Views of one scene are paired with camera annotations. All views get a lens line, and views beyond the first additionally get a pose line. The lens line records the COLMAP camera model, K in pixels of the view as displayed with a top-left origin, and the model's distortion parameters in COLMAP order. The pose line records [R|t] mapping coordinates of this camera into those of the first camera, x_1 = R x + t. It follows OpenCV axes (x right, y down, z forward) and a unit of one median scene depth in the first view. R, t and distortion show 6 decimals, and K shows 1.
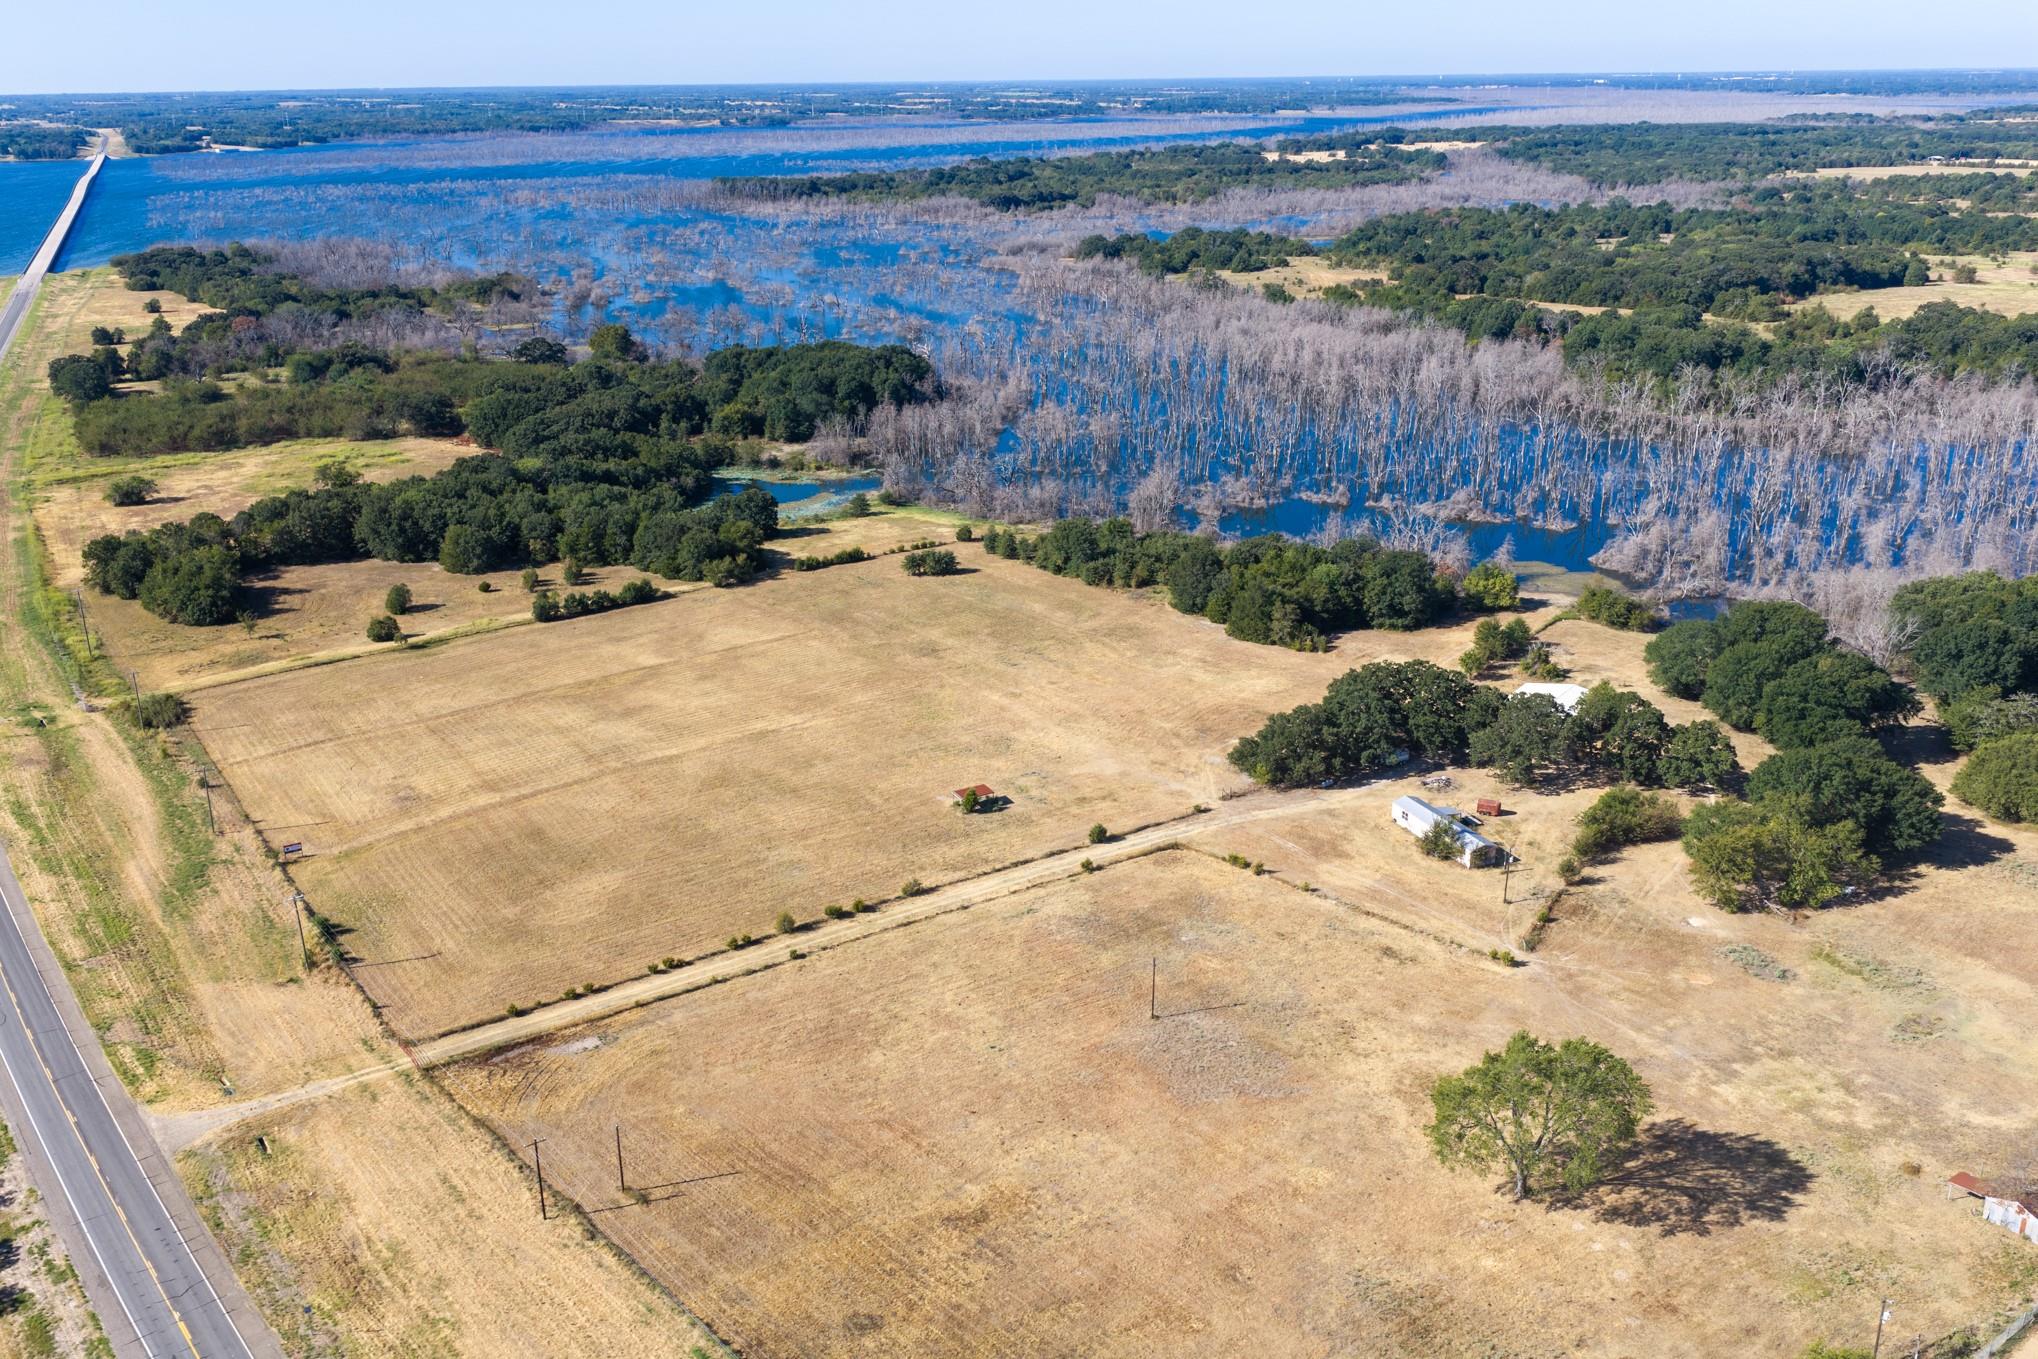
lens RADIAL K [[1691.5, 0, 1022.9], [0, 1691.5, 675.8], [0, 0, 1]] dist [0.010477, -0.015415]
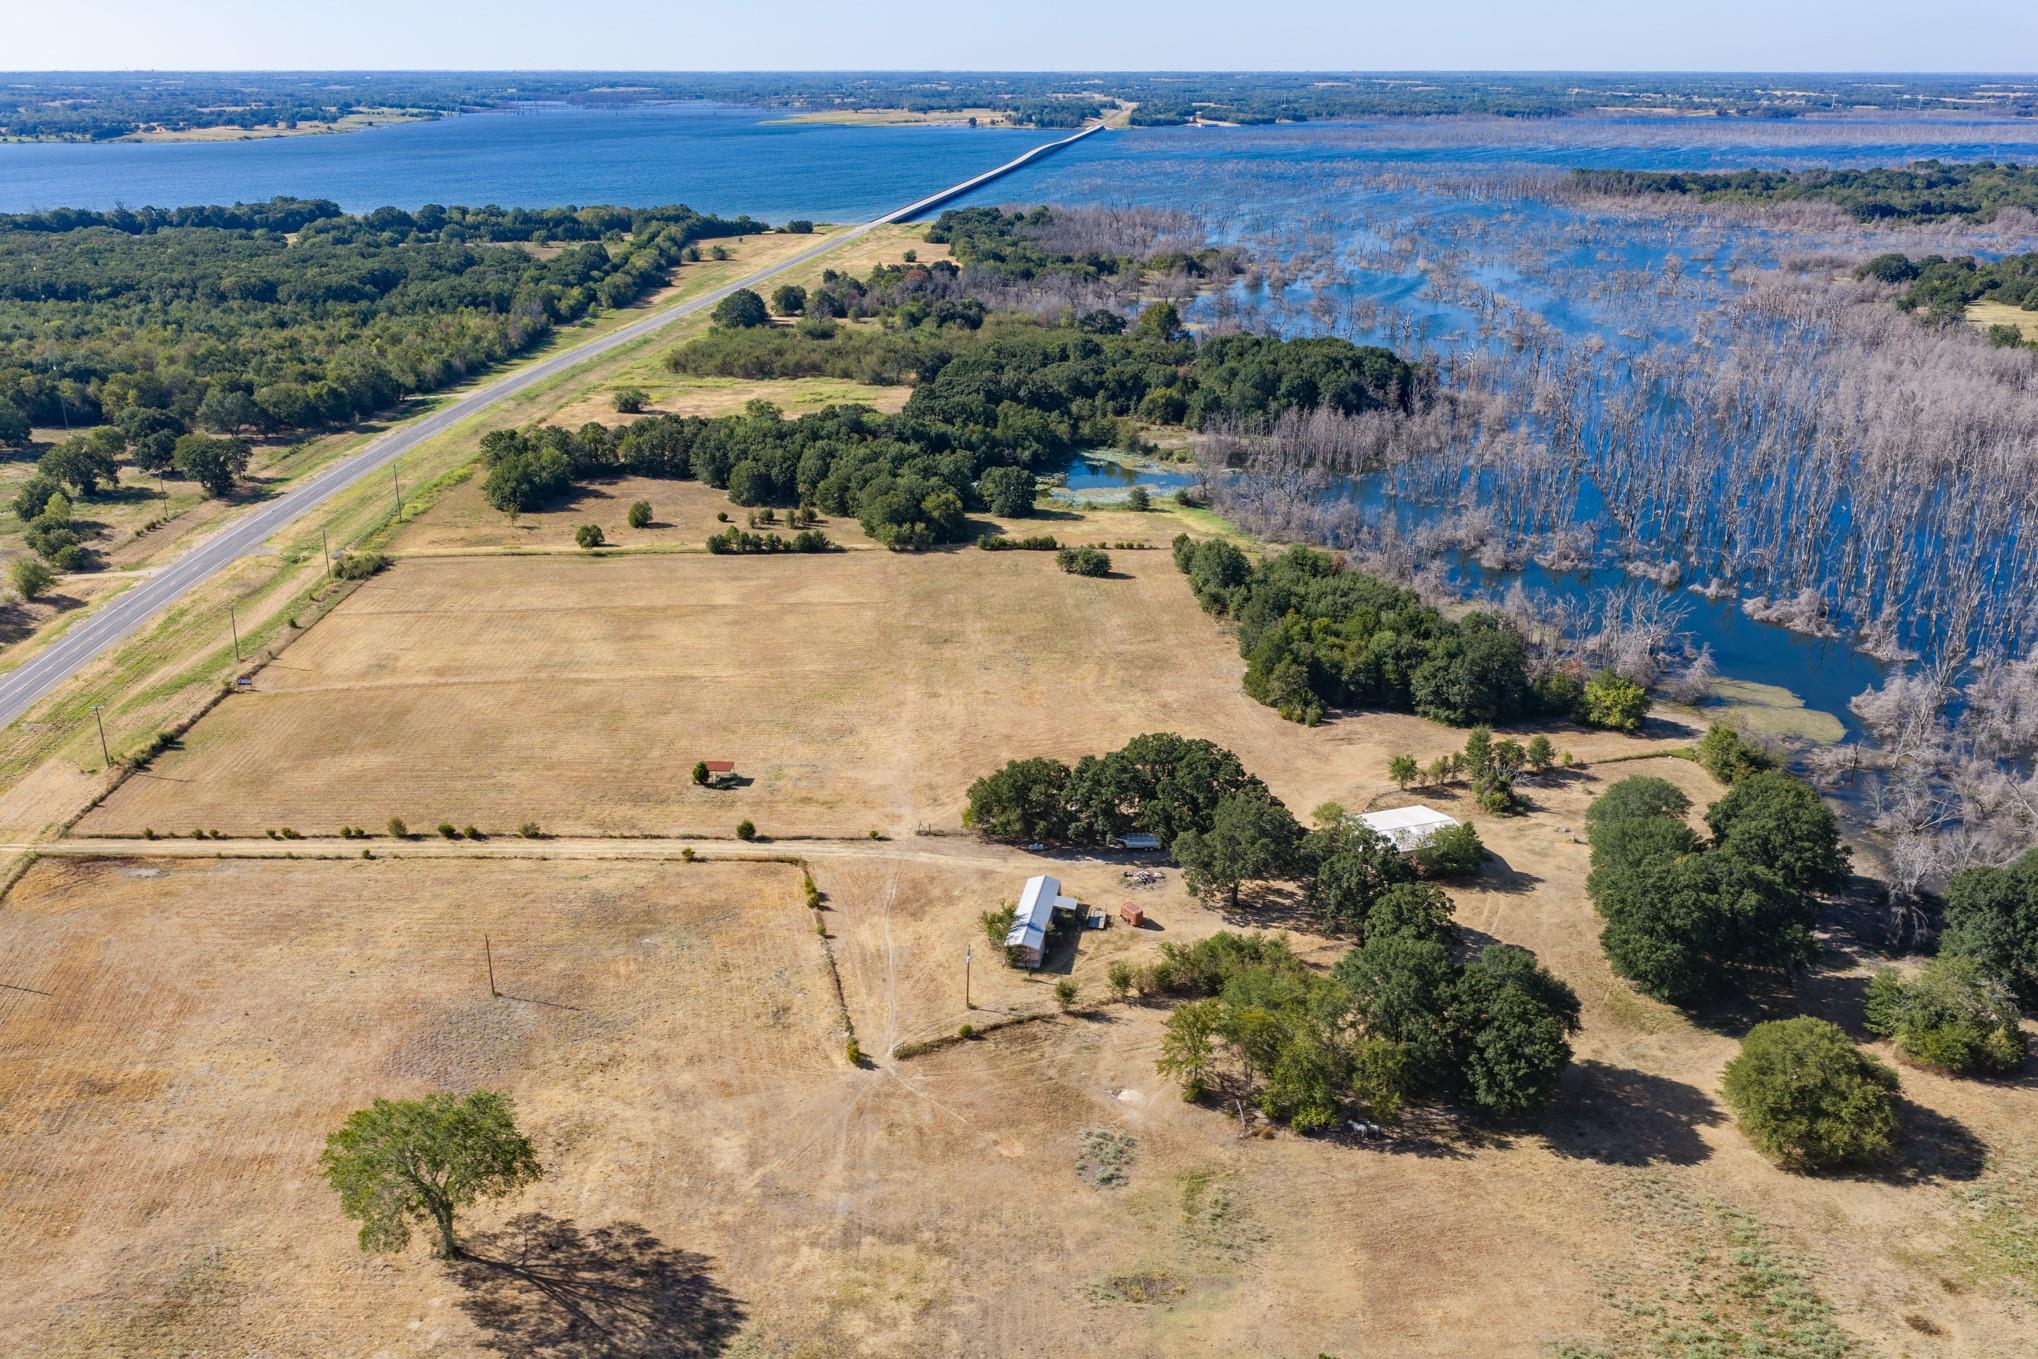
lens RADIAL K [[1689.9, 0, 1023.2], [0, 1689.9, 698.3], [0, 0, 1]] dist [0.010171, -0.016144]
pose [[0.837689, 0.203723, -0.506728, 0.436619], [-0.193509, 0.978346, 0.073435, -0.056168], [0.510716, 0.036541, 0.858972, 0.155361]]
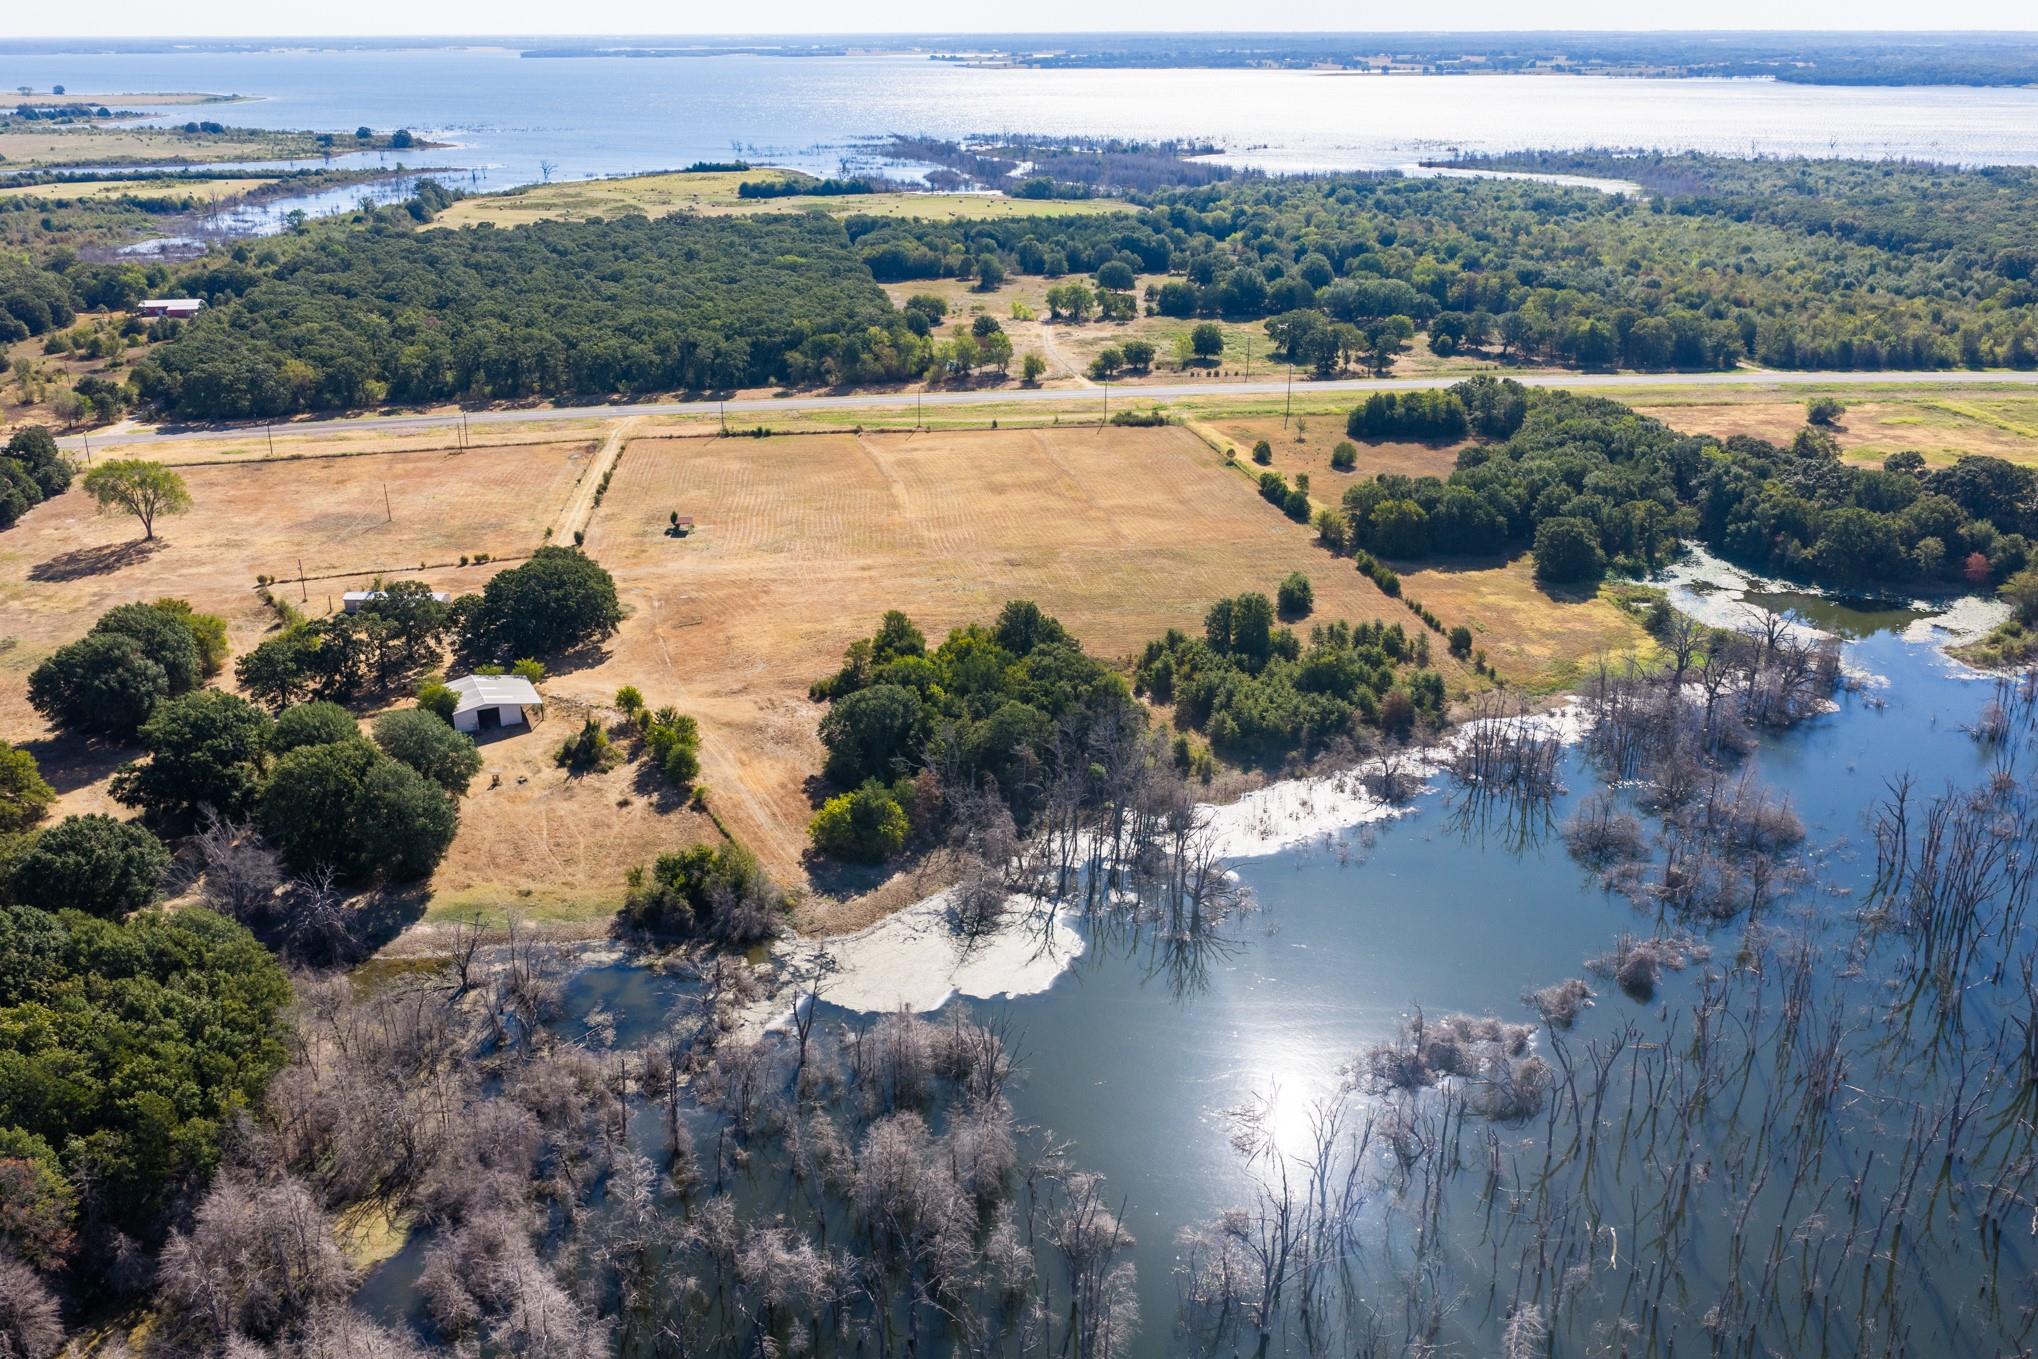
lens RADIAL K [[1691.5, 0, 1022.9], [0, 1691.5, 675.8], [0, 0, 1]] dist [0.010477, -0.015415]
pose [[-0.445131, 0.333841, -0.830908, 0.740663], [-0.291334, 0.823434, 0.486910, -0.414872], [0.846748, 0.458811, -0.269277, 1.167031]]
